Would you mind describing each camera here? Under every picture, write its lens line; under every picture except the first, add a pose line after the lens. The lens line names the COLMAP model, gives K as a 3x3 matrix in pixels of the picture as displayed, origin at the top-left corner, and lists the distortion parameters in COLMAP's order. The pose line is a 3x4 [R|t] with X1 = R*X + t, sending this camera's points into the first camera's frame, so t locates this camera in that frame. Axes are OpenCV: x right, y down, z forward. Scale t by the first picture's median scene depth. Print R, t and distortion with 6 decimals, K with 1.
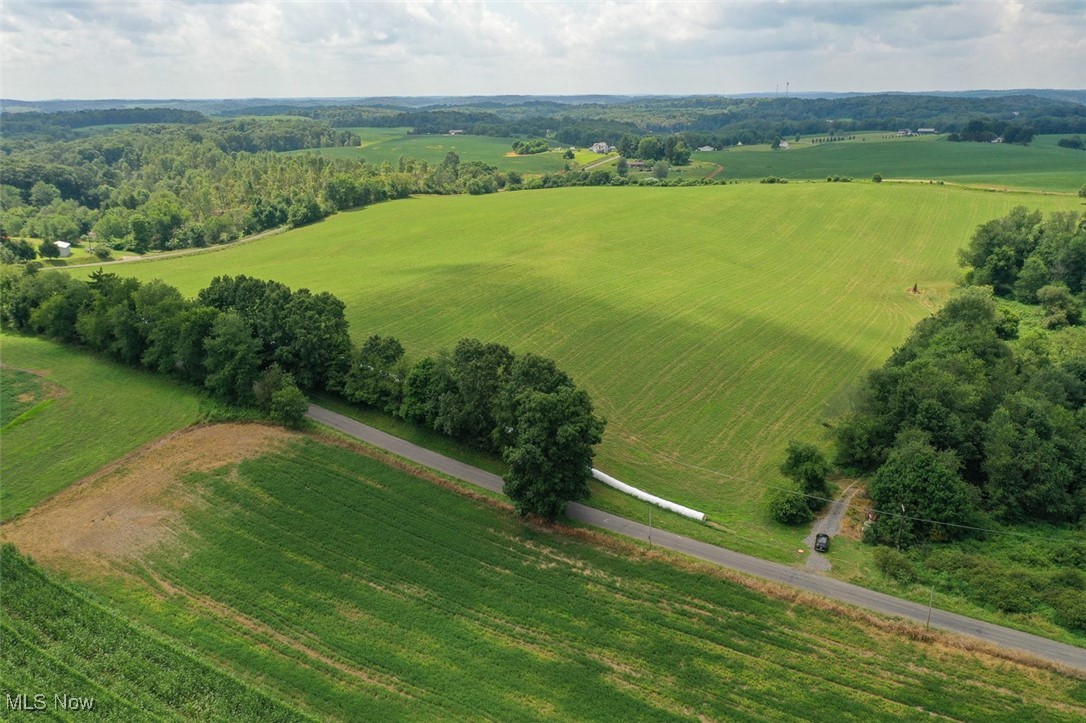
lens RADIAL K [[847.6, 0, 543.0], [0, 847.6, 361.5], [0, 0, 1]] dist [-0.001604, -0.000789]
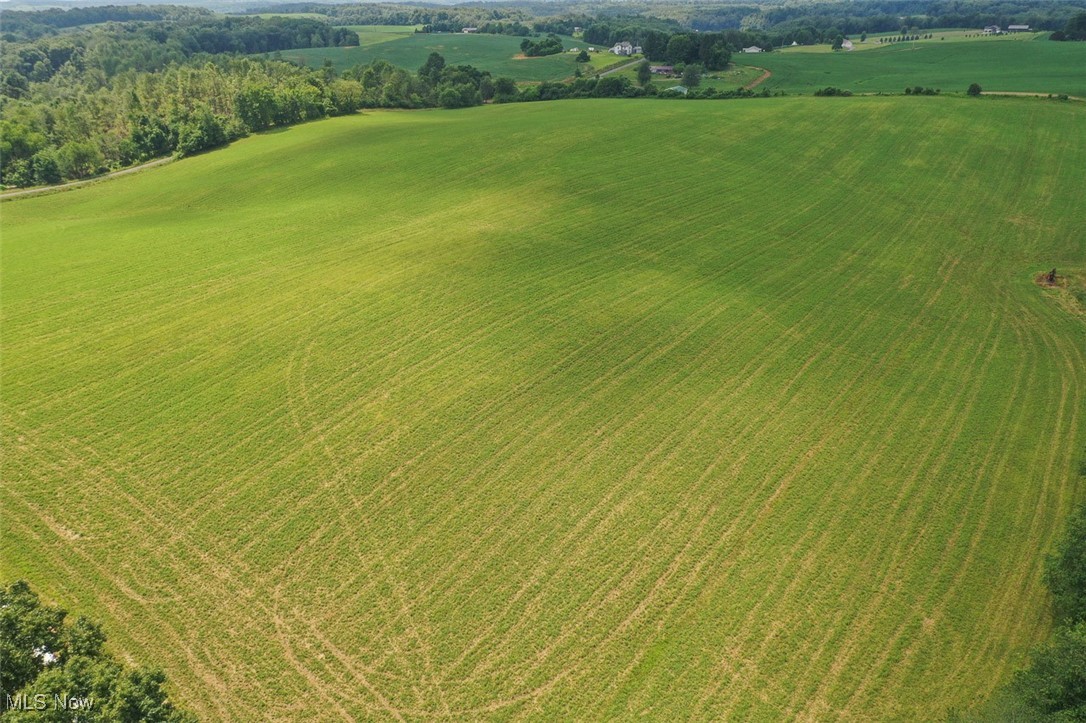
lens RADIAL K [[847.6, 0, 543.0], [0, 847.6, 361.5], [0, 0, 1]] dist [-0.001604, -0.000789]
pose [[0.998538, 0.019030, -0.050591, 0.065503], [-0.013560, 0.994238, 0.106332, -0.059706], [0.052323, -0.105491, 0.993043, 0.242458]]
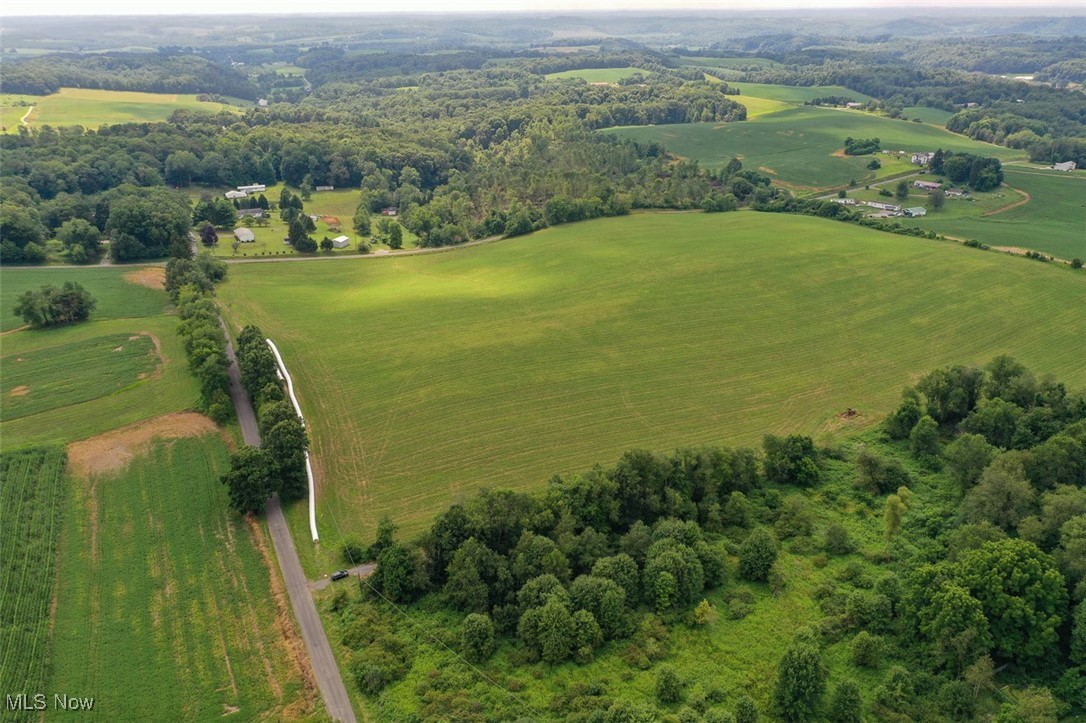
lens RADIAL K [[847.6, 0, 543.0], [0, 847.6, 361.5], [0, 0, 1]] dist [-0.001604, -0.000789]
pose [[0.826415, 0.217713, -0.519268, 0.460121], [-0.166961, 0.975498, 0.143278, -0.165722], [0.537738, -0.031710, 0.842515, -0.069766]]
